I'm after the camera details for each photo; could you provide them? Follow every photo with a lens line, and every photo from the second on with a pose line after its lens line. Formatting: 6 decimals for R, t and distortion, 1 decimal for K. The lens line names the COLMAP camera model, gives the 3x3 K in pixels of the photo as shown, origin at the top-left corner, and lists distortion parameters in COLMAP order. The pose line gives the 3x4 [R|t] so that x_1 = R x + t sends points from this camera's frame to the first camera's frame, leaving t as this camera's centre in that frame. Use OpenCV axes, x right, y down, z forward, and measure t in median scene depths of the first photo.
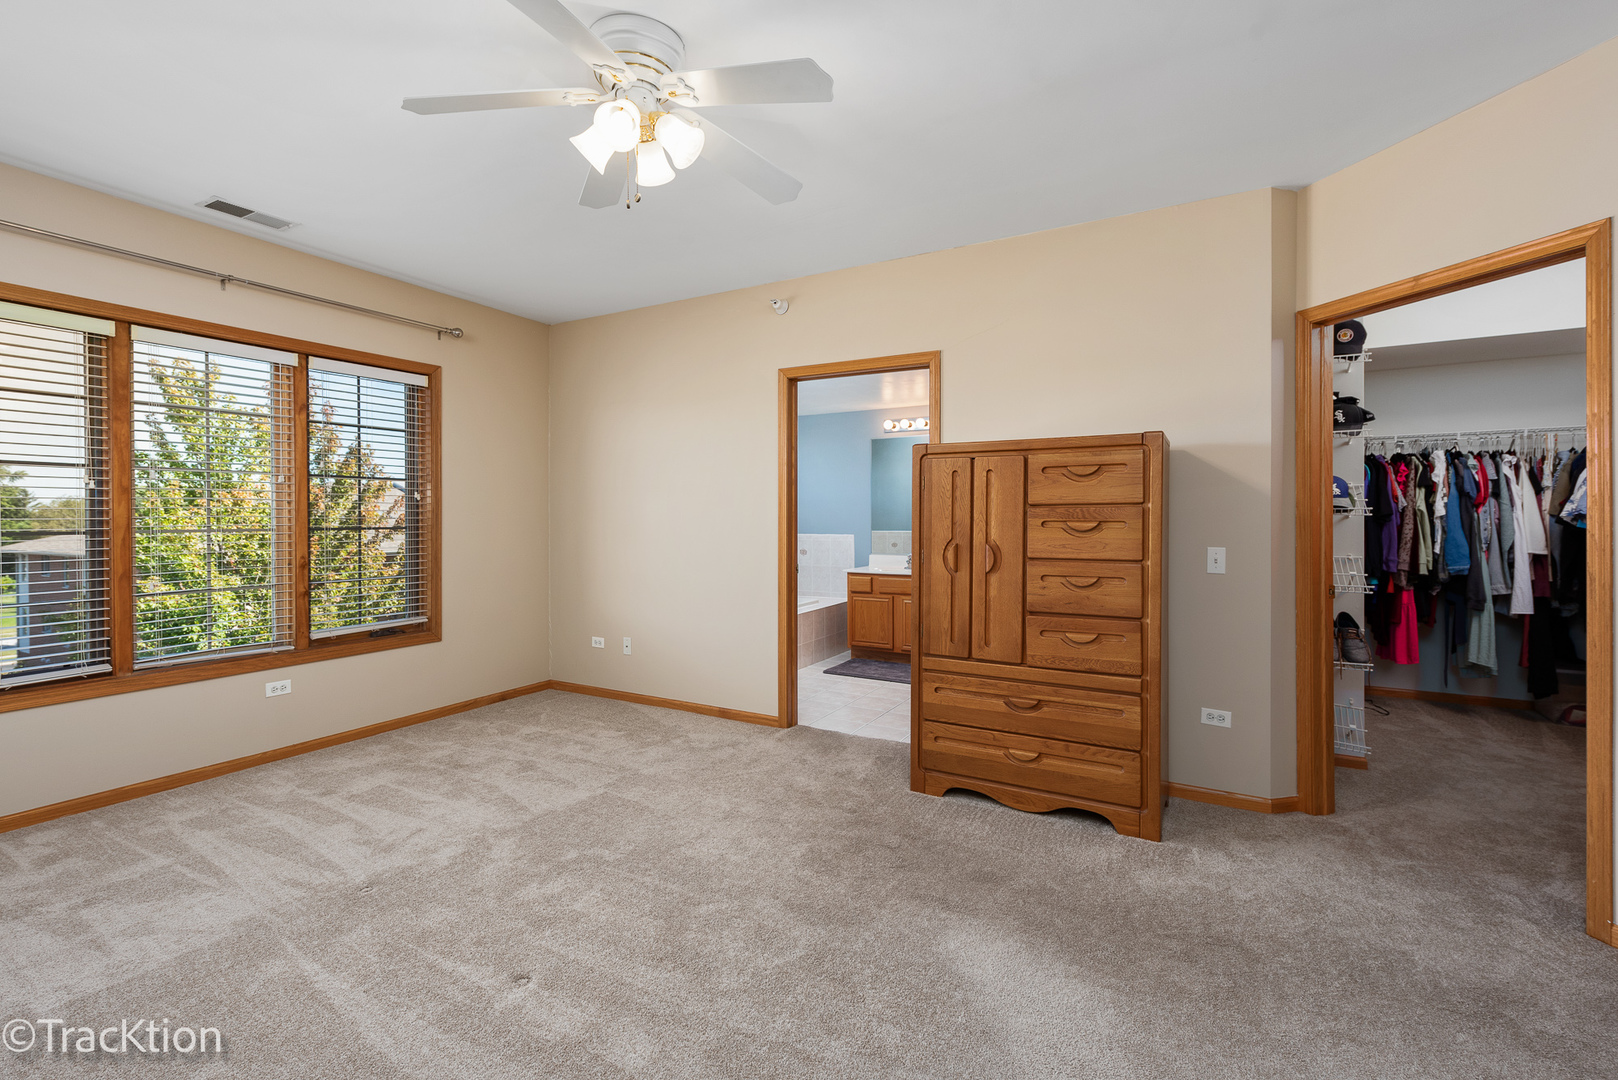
lens RADIAL K [[725.9, 0, 816.8], [0, 725.9, 536.4], [0, 0, 1]] dist [0.014288, -0.001114]
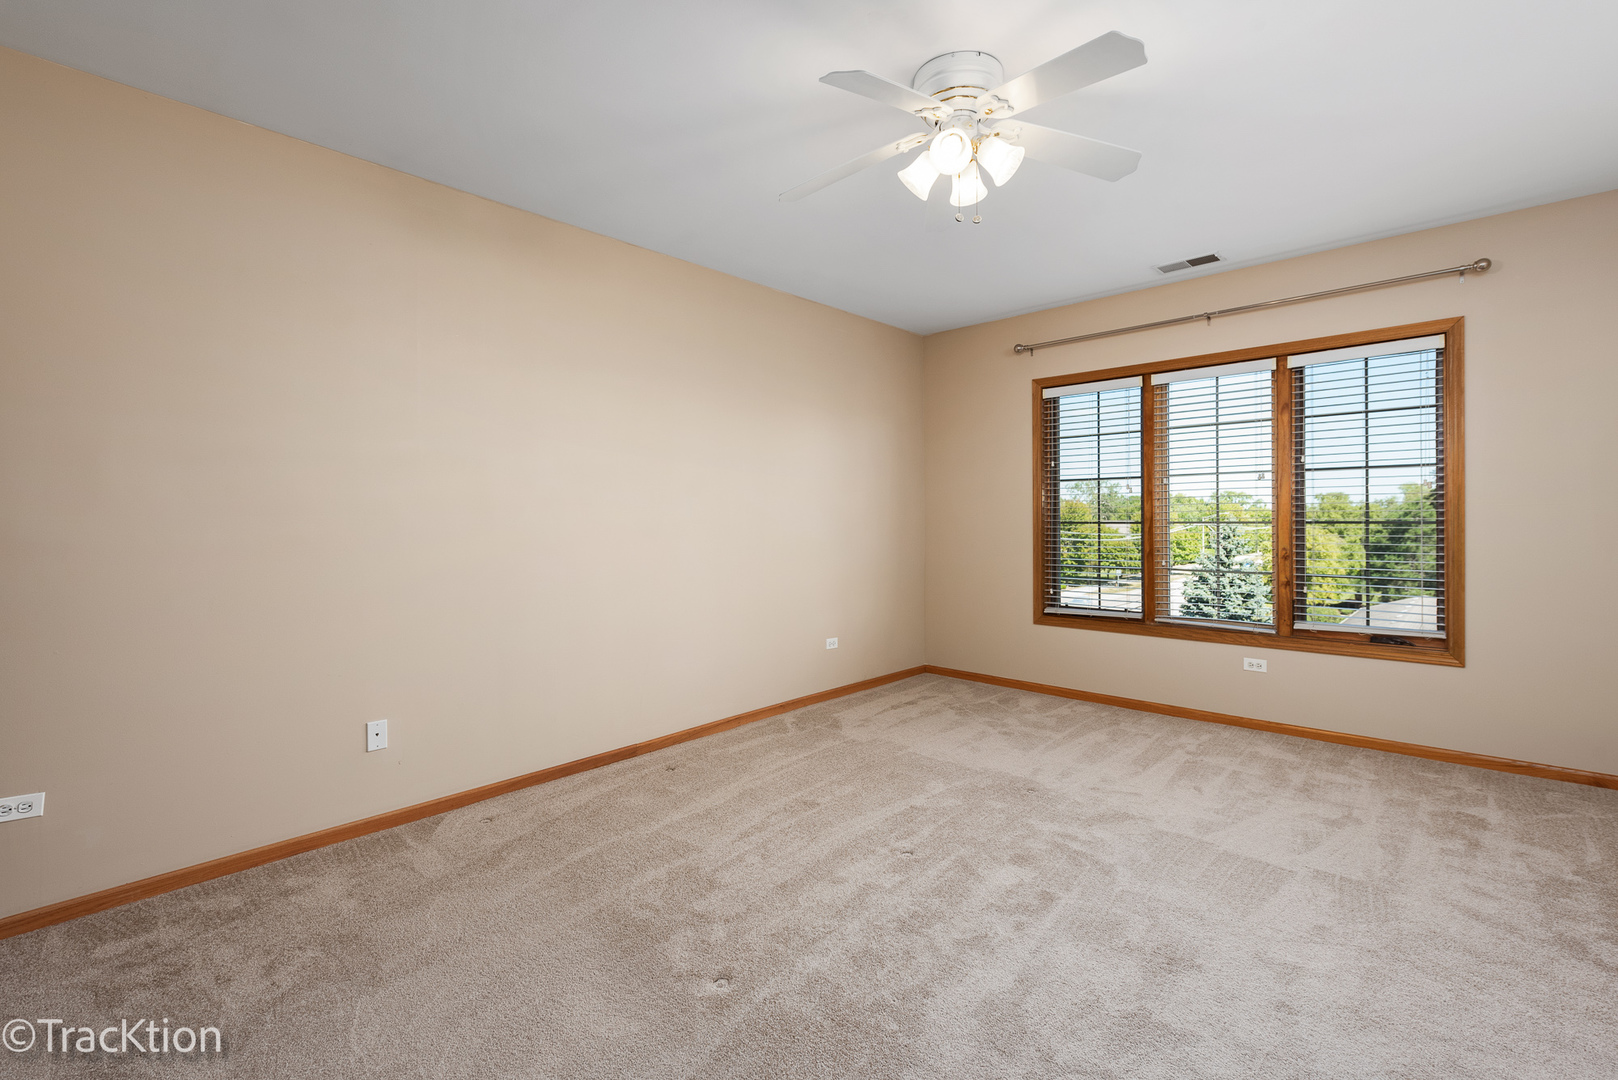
lens RADIAL K [[725.9, 0, 818.2], [0, 725.9, 524.3], [0, 0, 1]] dist [0.014288, -0.001114]
pose [[-0.240069, 0.006149, -0.970736, 0.529509], [-0.024042, 0.999636, 0.012278, -0.003224], [0.970458, 0.026286, -0.239833, 0.659981]]
